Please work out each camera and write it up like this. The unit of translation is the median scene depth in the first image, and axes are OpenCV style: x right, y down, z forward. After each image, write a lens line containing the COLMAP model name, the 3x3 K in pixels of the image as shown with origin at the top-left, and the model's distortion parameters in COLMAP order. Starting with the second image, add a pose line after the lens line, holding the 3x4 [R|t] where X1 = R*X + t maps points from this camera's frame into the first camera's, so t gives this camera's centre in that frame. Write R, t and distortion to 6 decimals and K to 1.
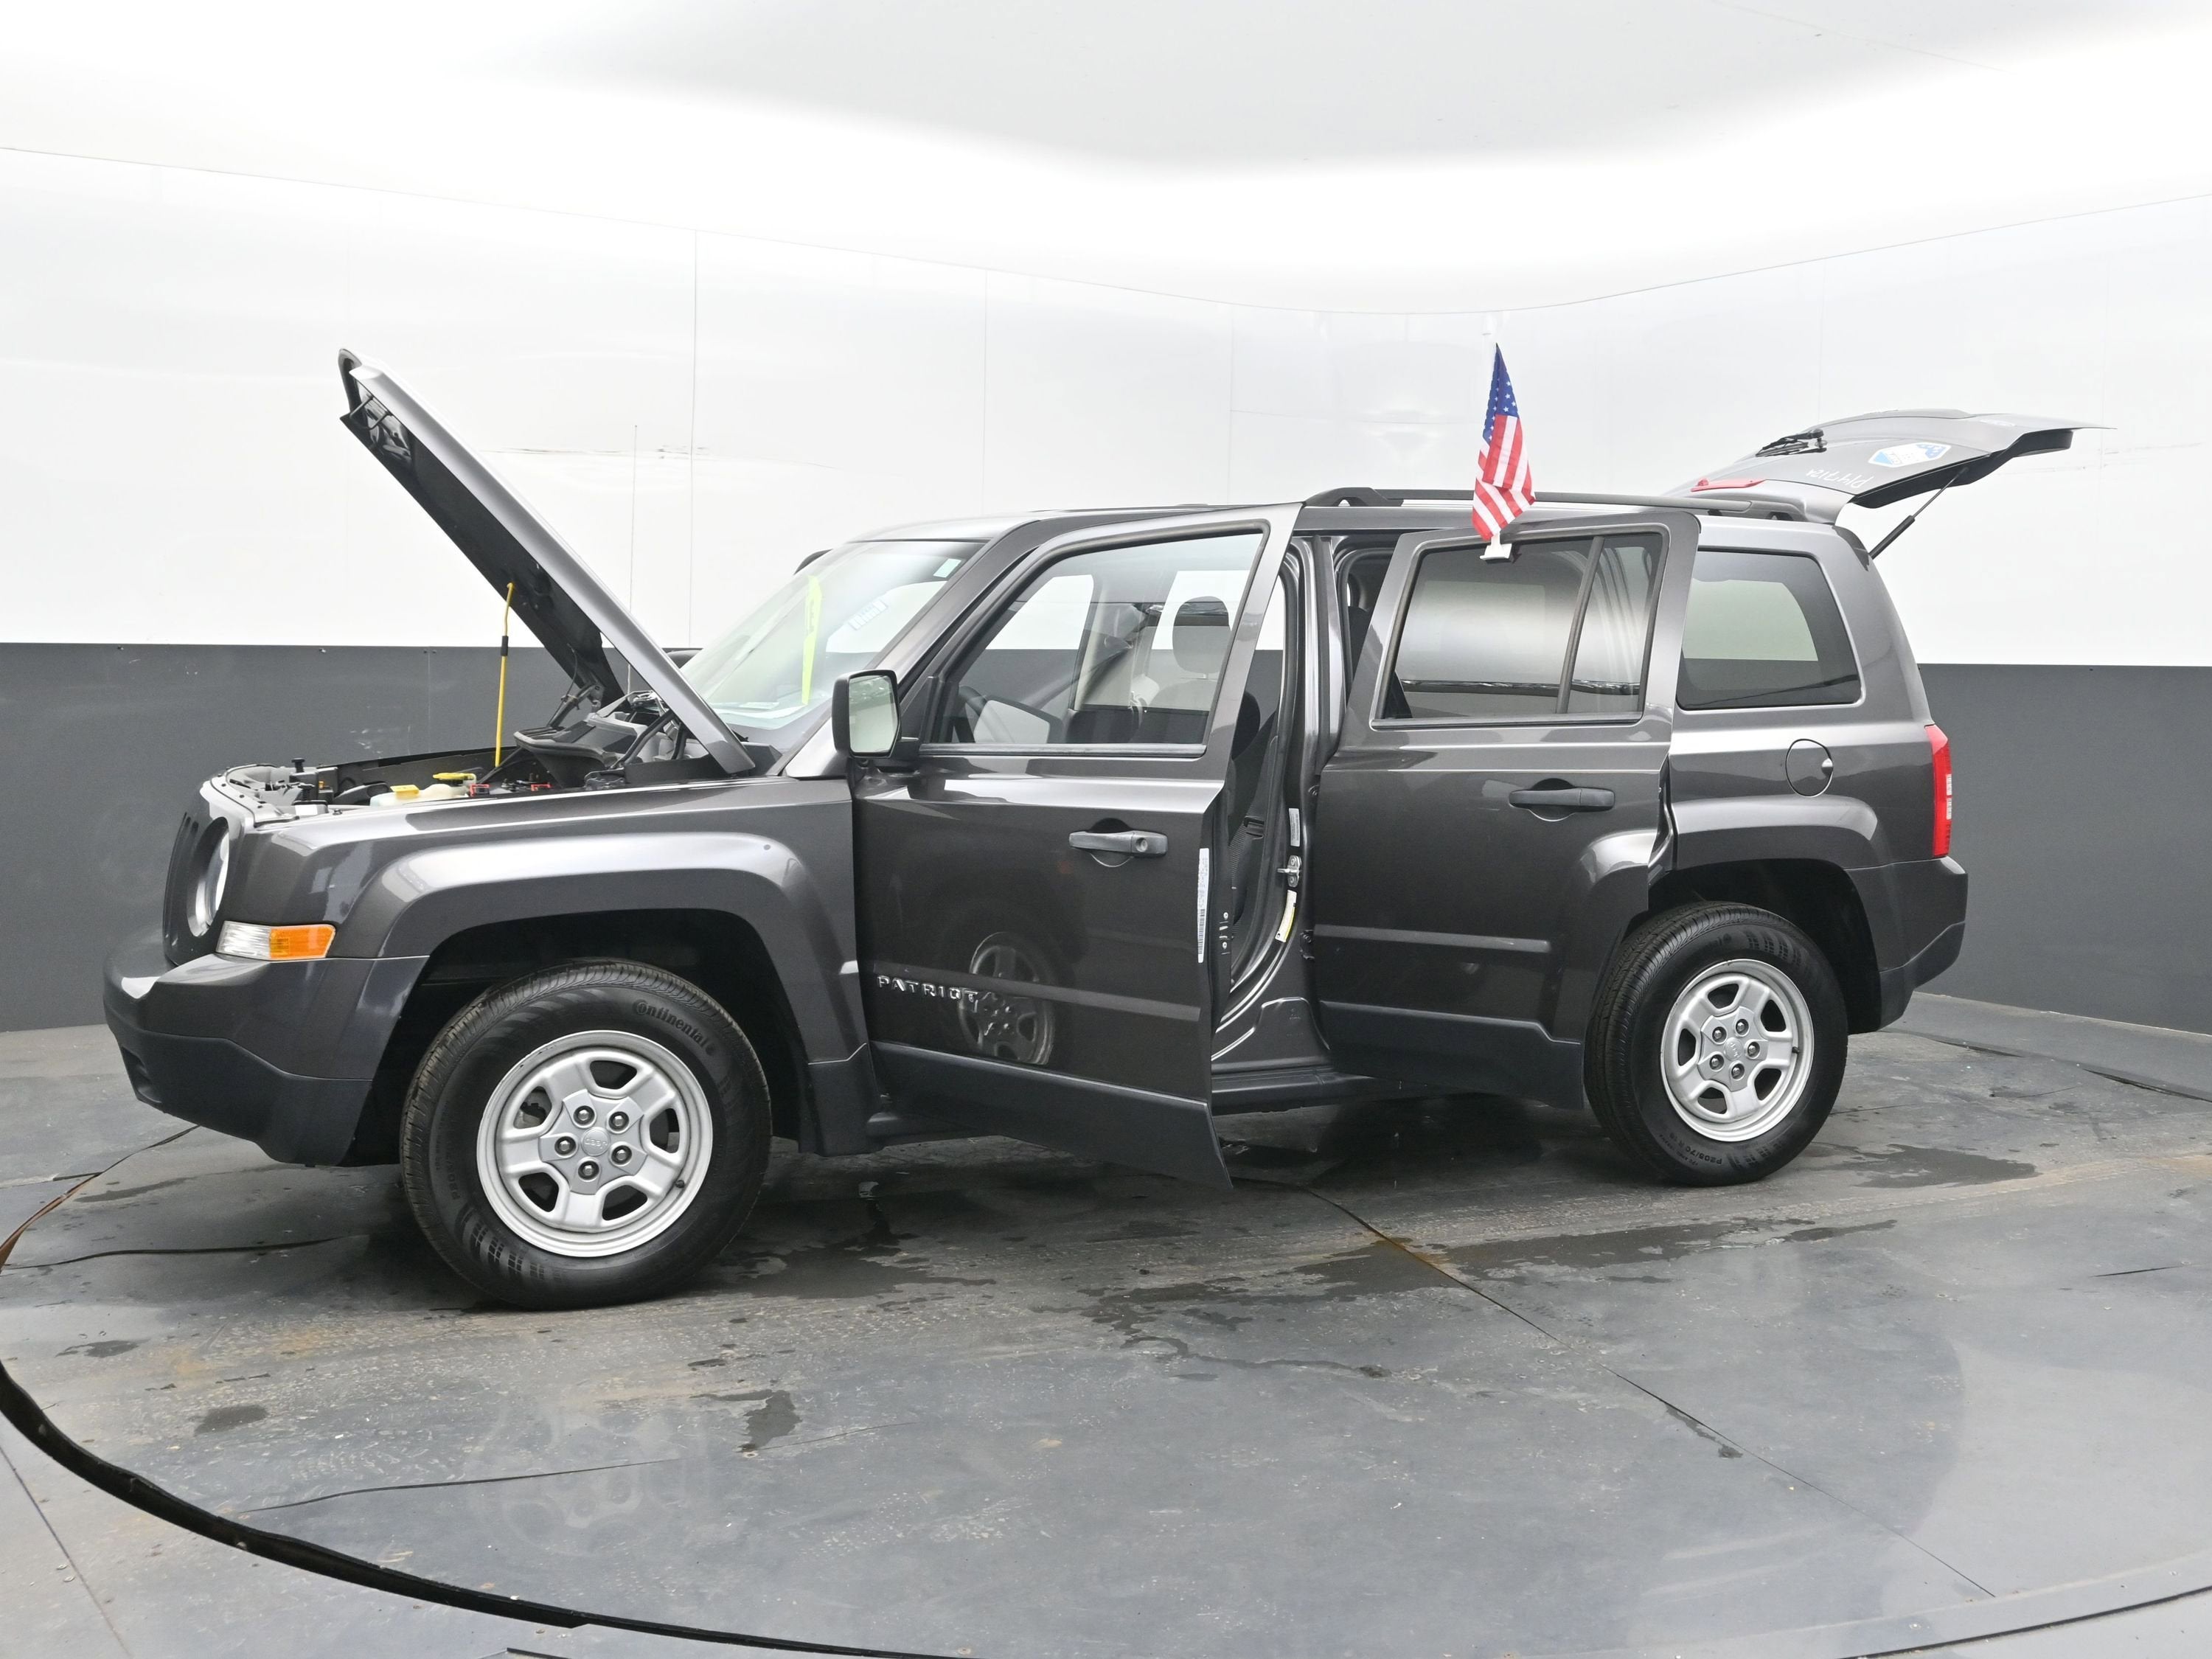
lens RADIAL K [[2312.1, 0, 1279.5], [0, 2312.1, 777.0], [0, 0, 1]] dist [-0.003350, 0.001254]
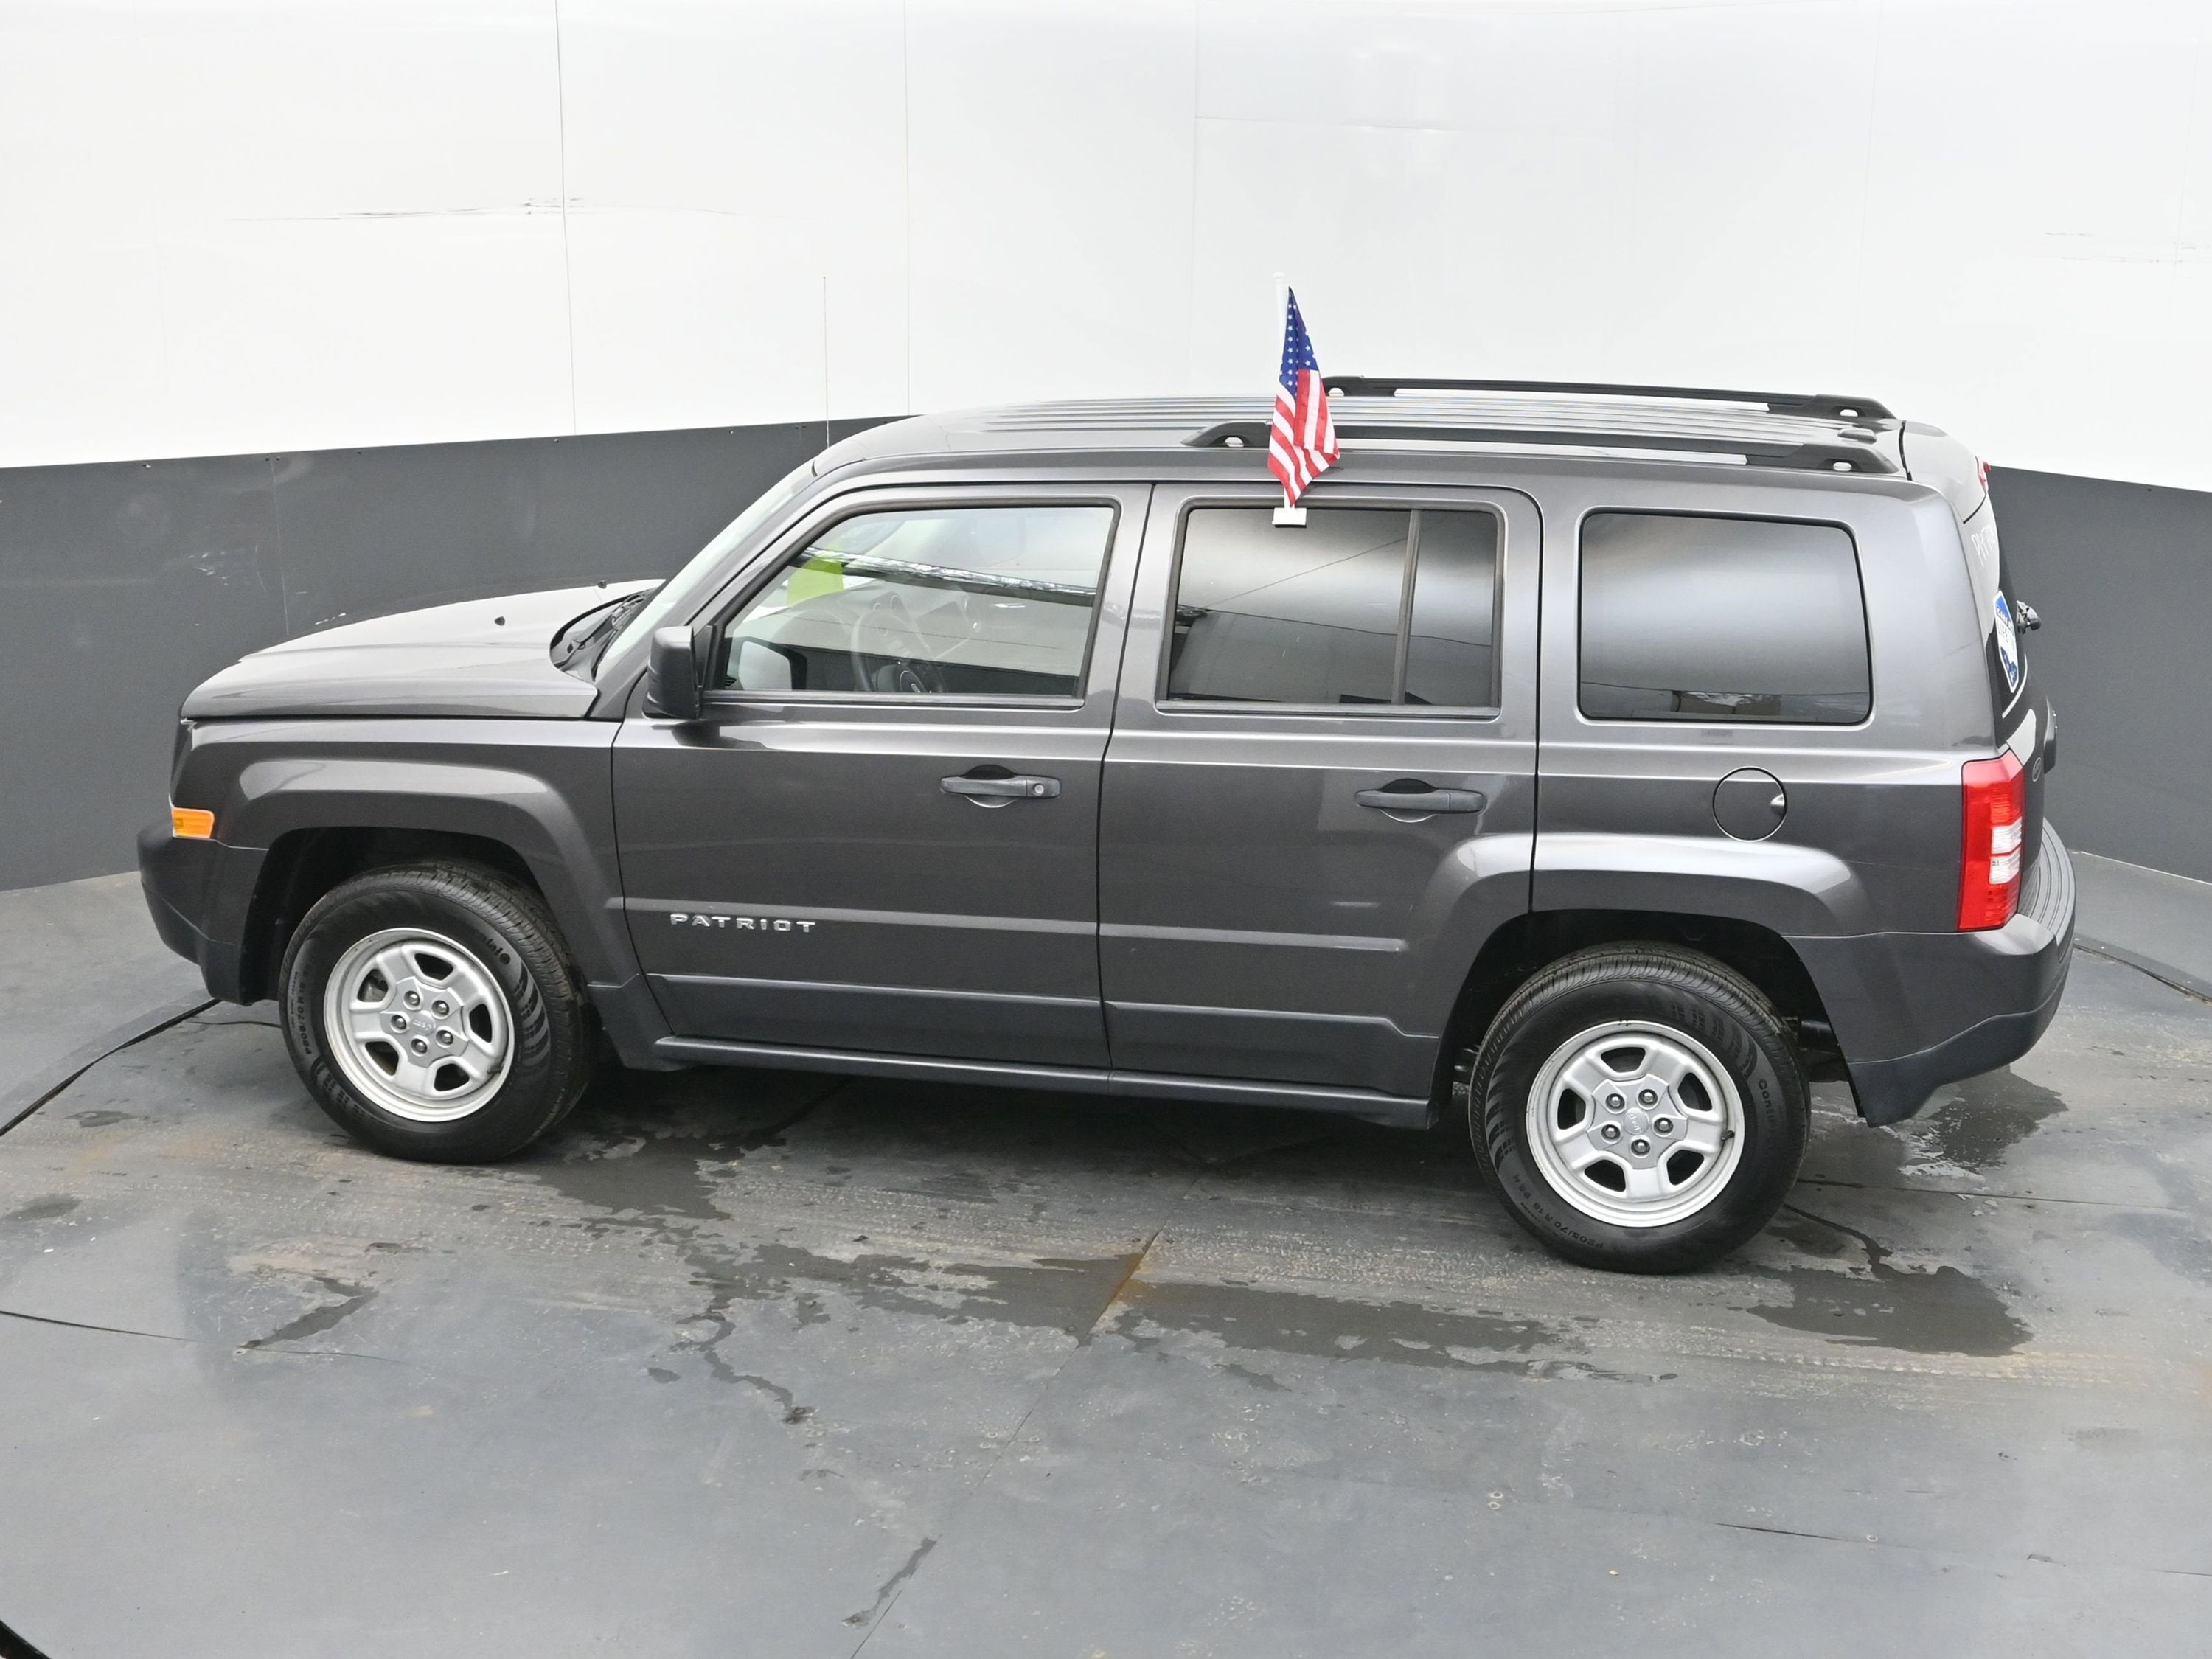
lens RADIAL K [[2585.3, 0, 1423.3], [0, 2585.3, 841.1], [0, 0, 1]] dist [0.002045, -0.032031]
pose [[0.831258, 0.156936, -0.533275, 0.758238], [-0.049832, 0.976497, 0.209693, -0.214349], [0.553649, -0.147735, 0.819541, 0.252200]]
